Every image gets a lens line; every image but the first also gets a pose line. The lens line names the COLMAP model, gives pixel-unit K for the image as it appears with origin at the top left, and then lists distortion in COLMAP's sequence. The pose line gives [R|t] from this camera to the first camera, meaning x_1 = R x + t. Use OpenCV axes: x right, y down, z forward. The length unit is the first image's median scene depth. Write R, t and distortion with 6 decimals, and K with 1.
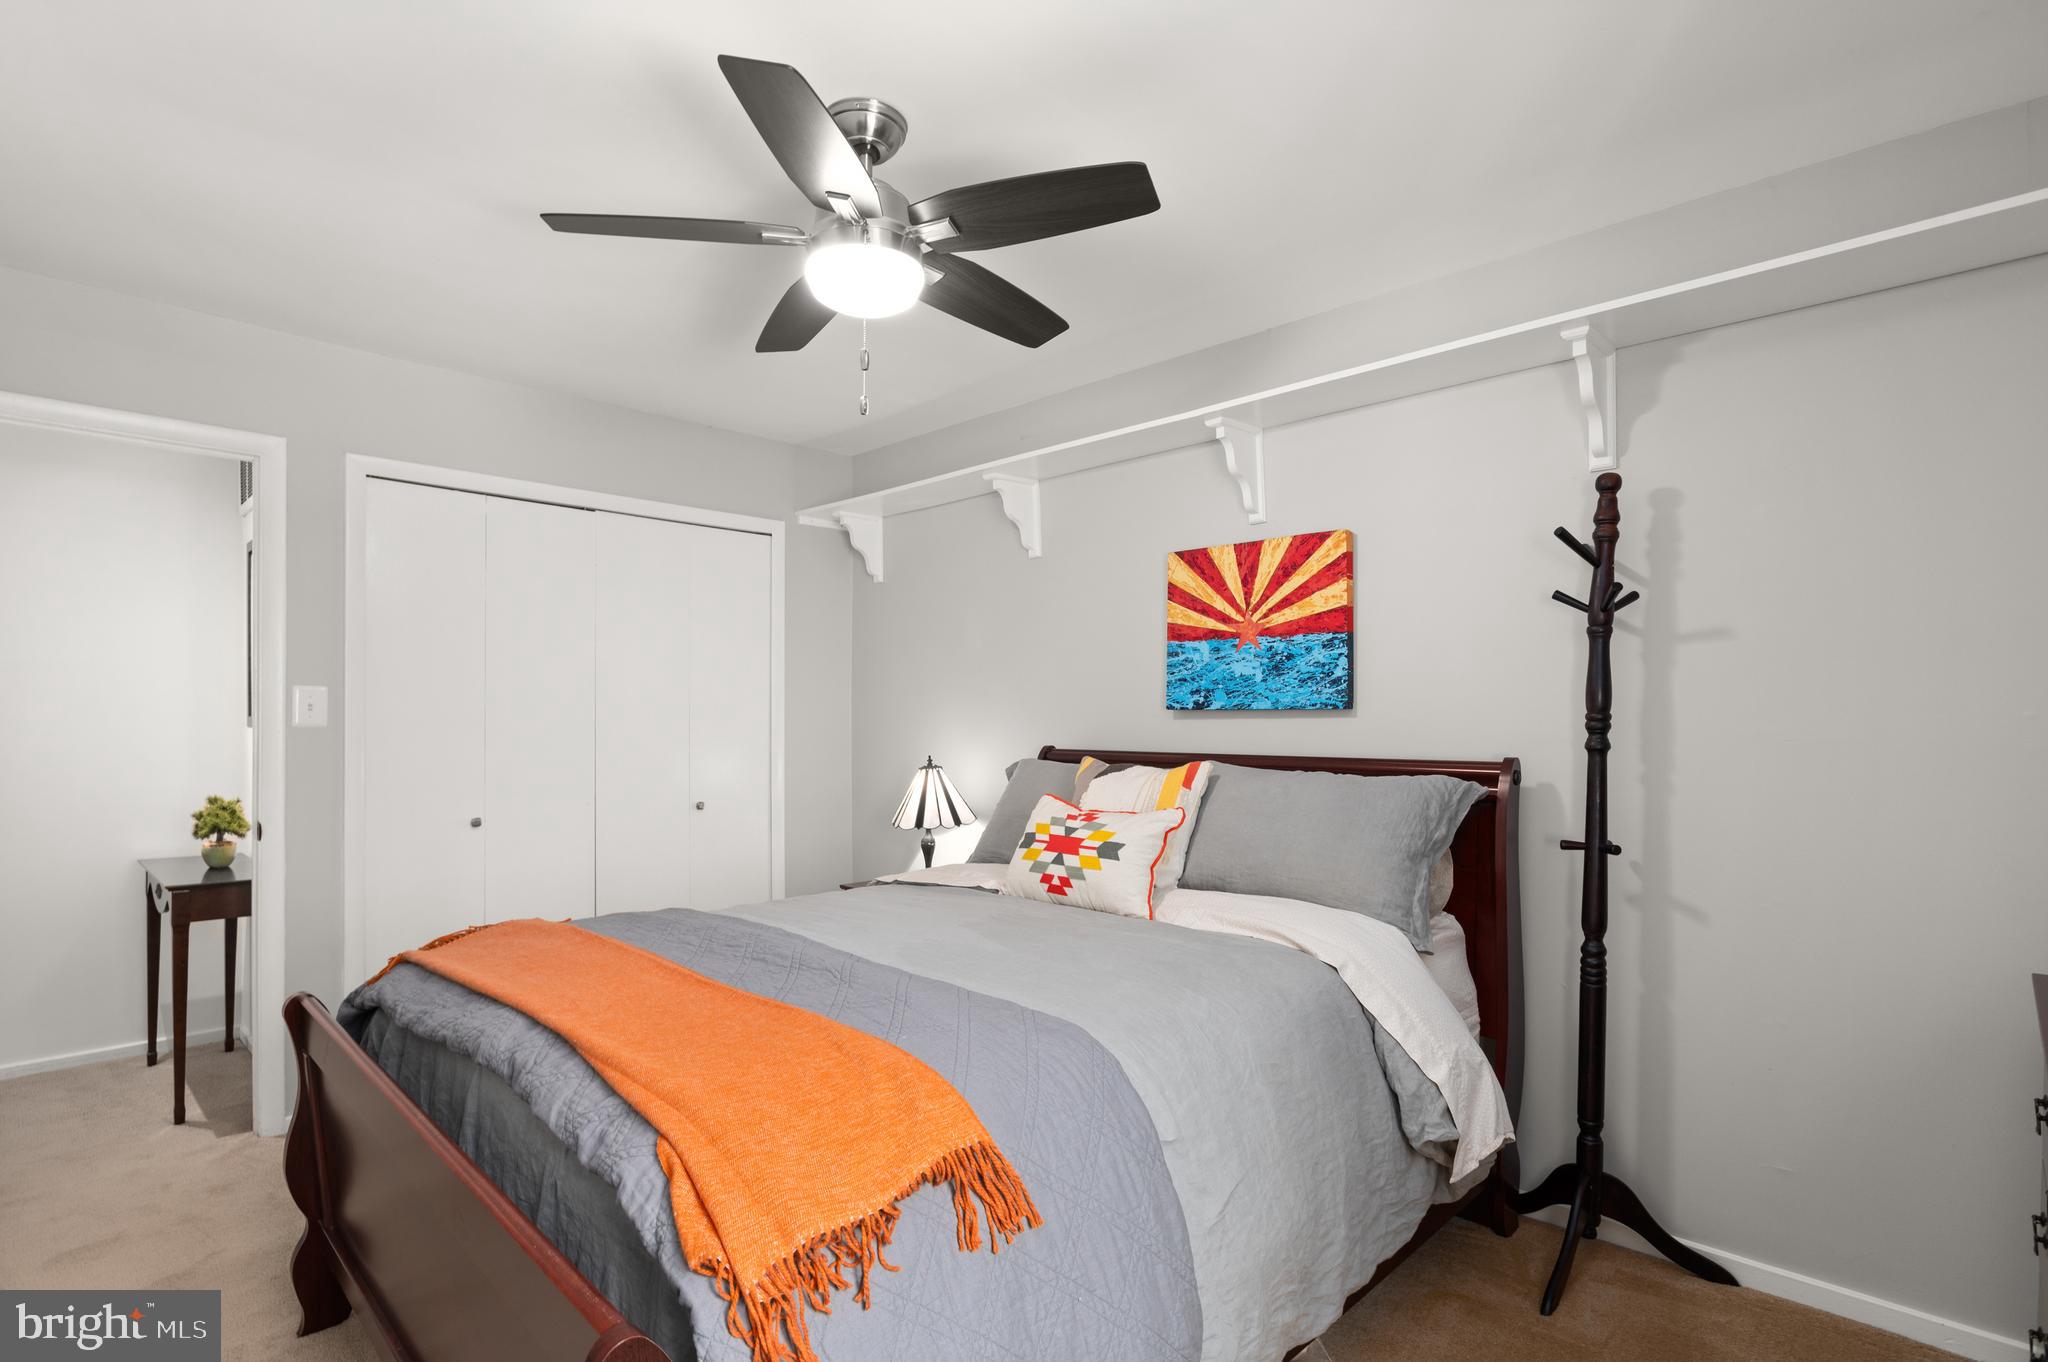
lens RADIAL K [[1007.2, 0, 1029.0], [0, 1007.2, 720.7], [0, 0, 1]] dist [-0.003729, -0.000258]
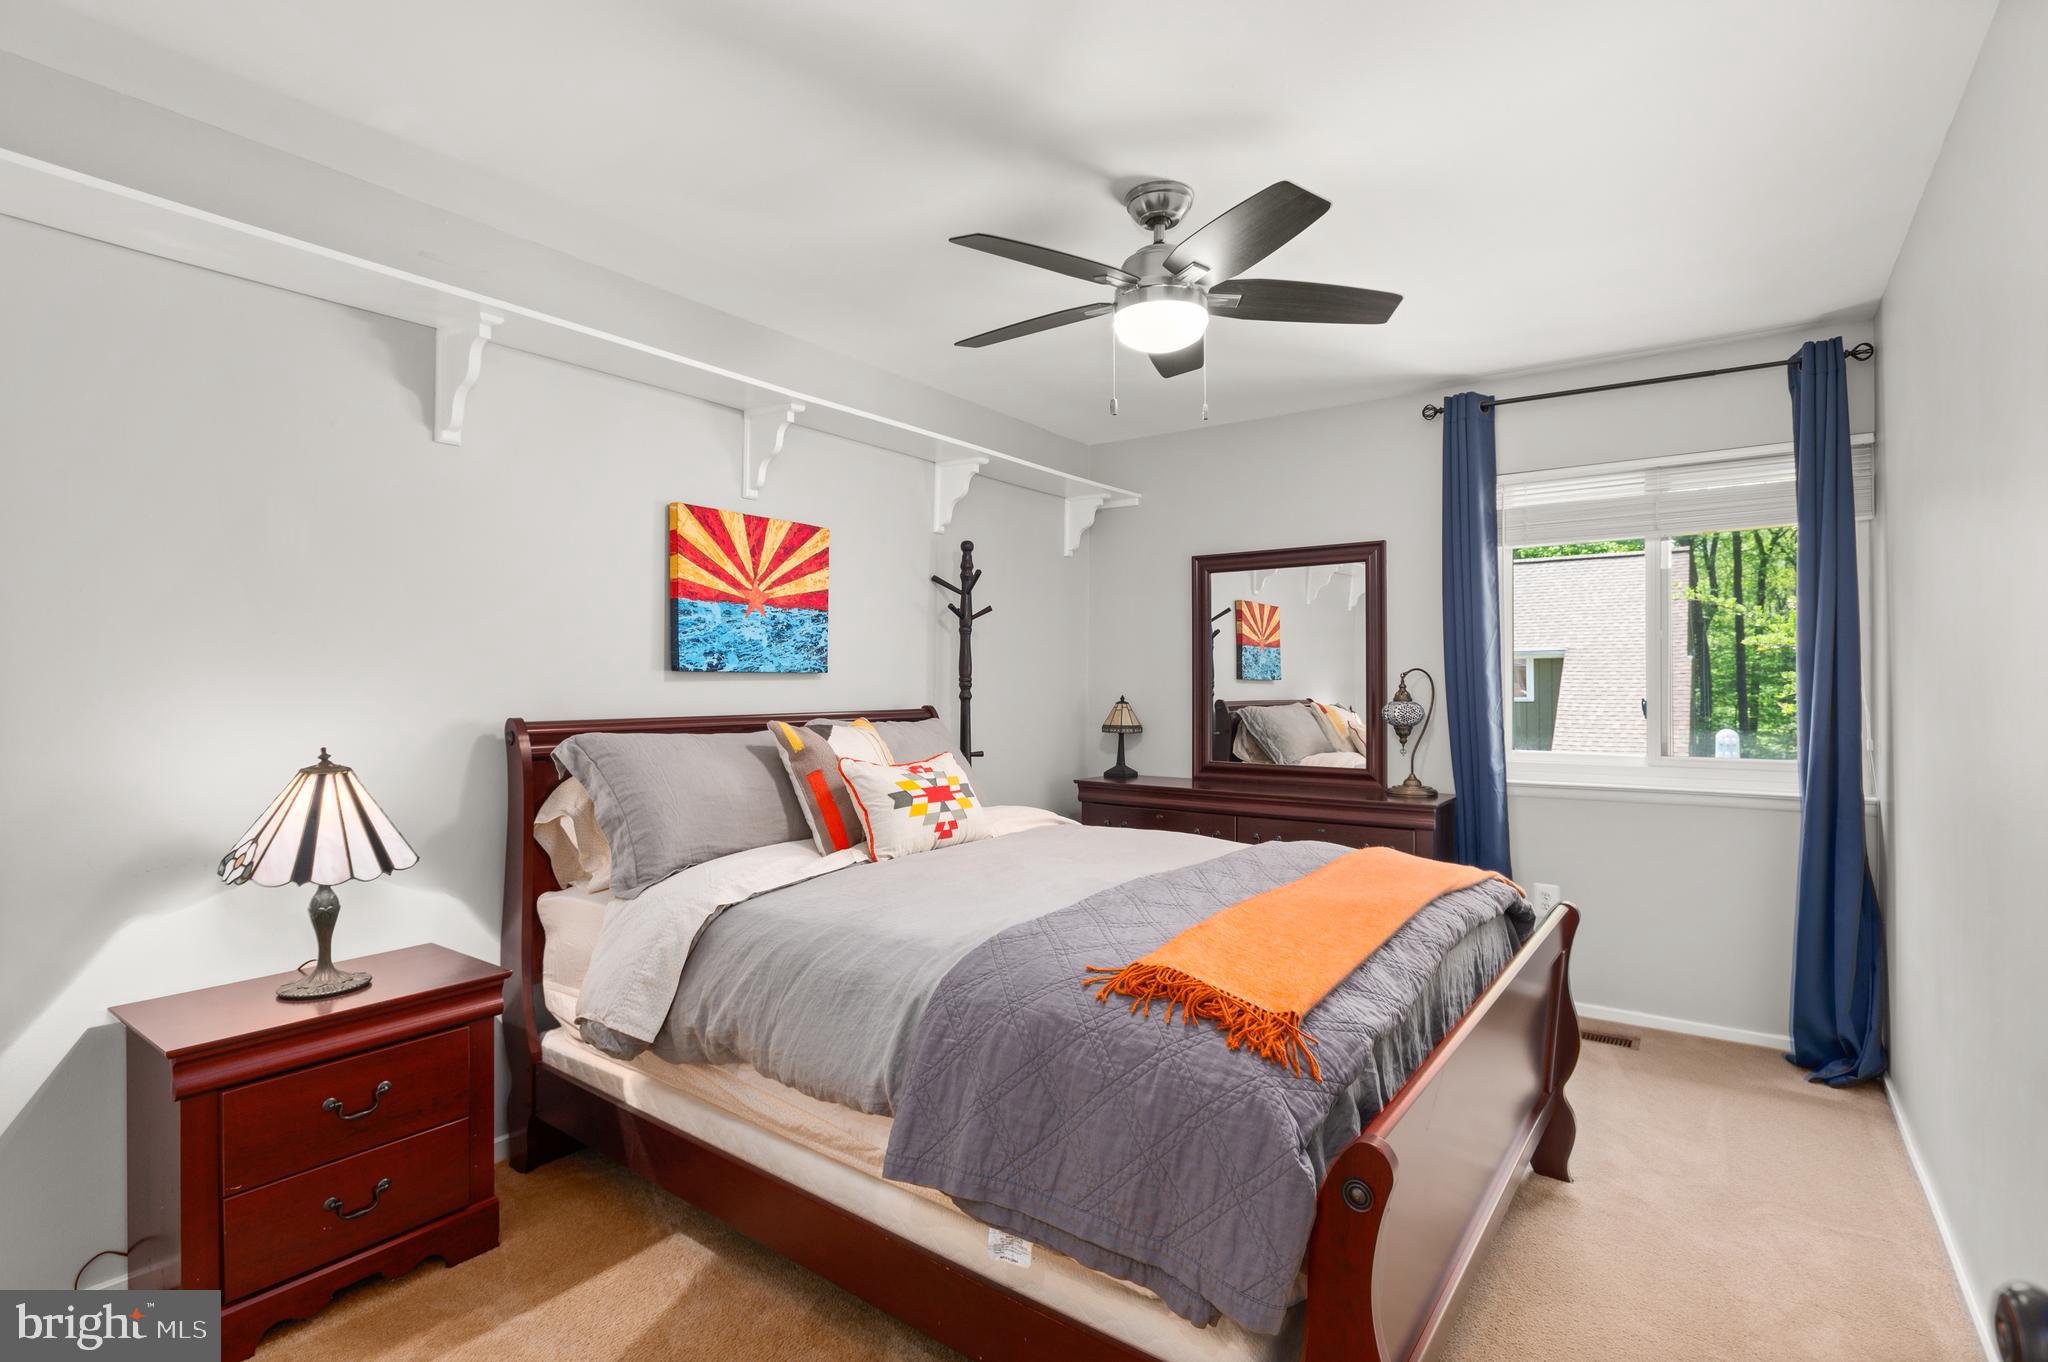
lens RADIAL K [[989.7, 0, 1027.2], [0, 989.7, 683.9], [0, 0, 1]] dist [-0.001483, -0.000526]
pose [[-0.153401, -0.003838, 0.988157, -0.871986], [0.002462, 0.999988, 0.004266, -0.002490], [-0.988161, 0.003087, -0.153390, 0.881499]]
